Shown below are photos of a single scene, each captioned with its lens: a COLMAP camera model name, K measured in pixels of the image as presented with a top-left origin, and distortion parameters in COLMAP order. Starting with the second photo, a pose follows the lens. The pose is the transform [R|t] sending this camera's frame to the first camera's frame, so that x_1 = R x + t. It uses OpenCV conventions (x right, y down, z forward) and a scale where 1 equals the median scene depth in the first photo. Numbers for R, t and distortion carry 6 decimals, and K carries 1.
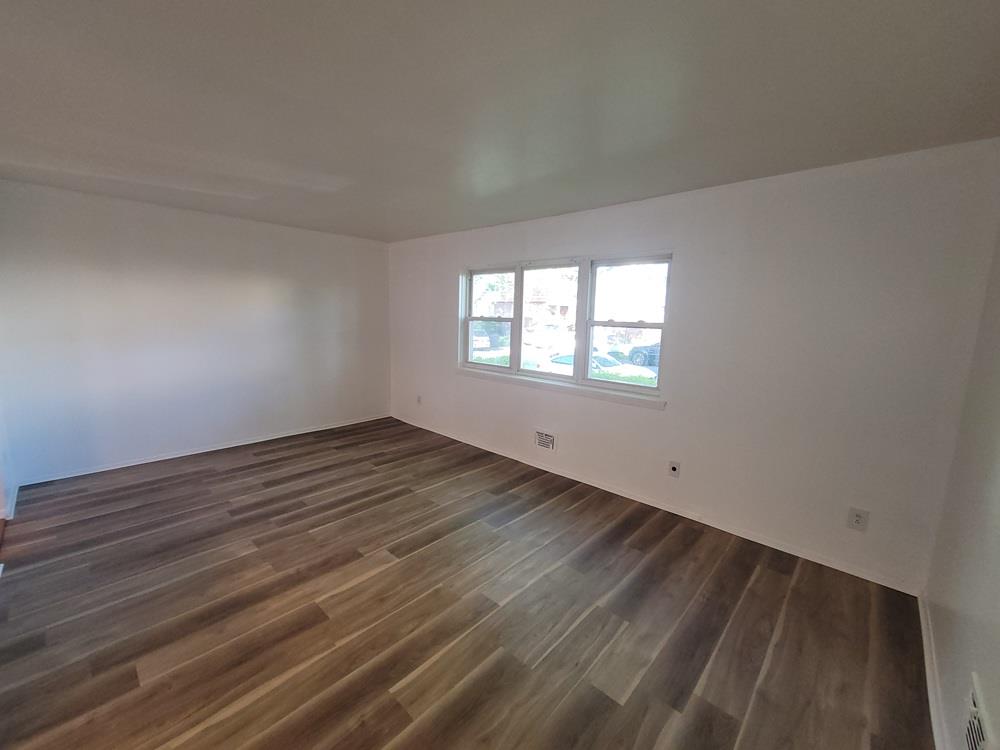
lens RADIAL K [[405.5, 0, 499.8], [0, 405.5, 374.0], [0, 0, 1]] dist [0.000940, 0.000130]
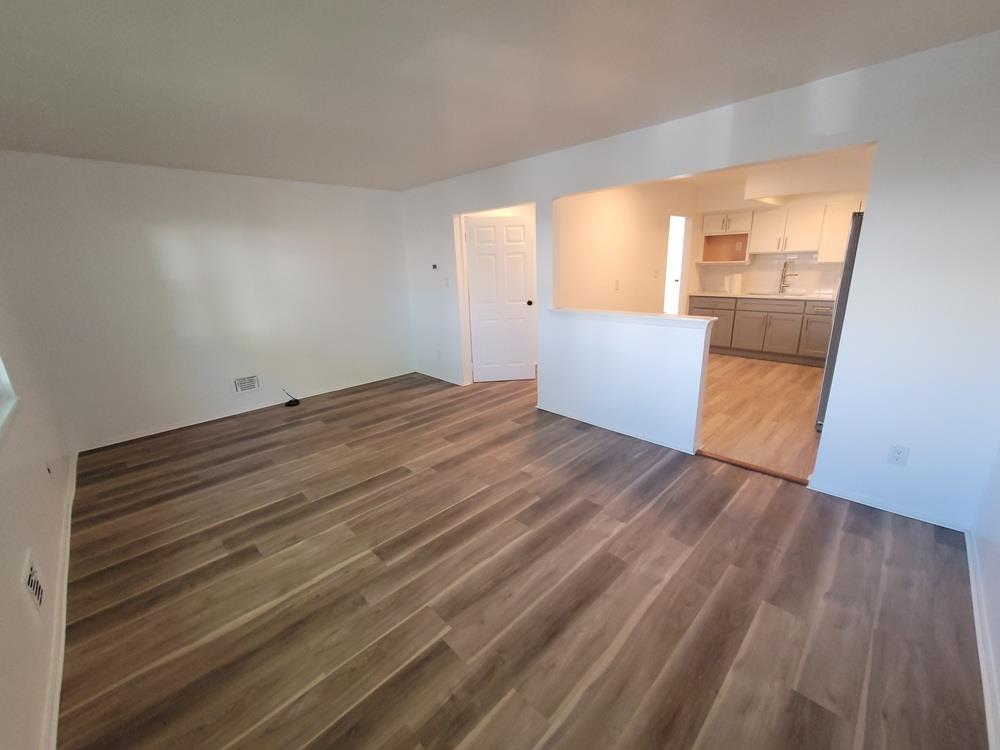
lens RADIAL K [[405.5, 0, 500.1], [0, 405.5, 373.7], [0, 0, 1]] dist [0.000940, 0.000130]
pose [[-0.999024, -0.006040, 0.043764, -0.495679], [0.012371, 0.912730, 0.408376, -0.256957], [-0.042412, 0.408519, -0.911764, 1.654391]]
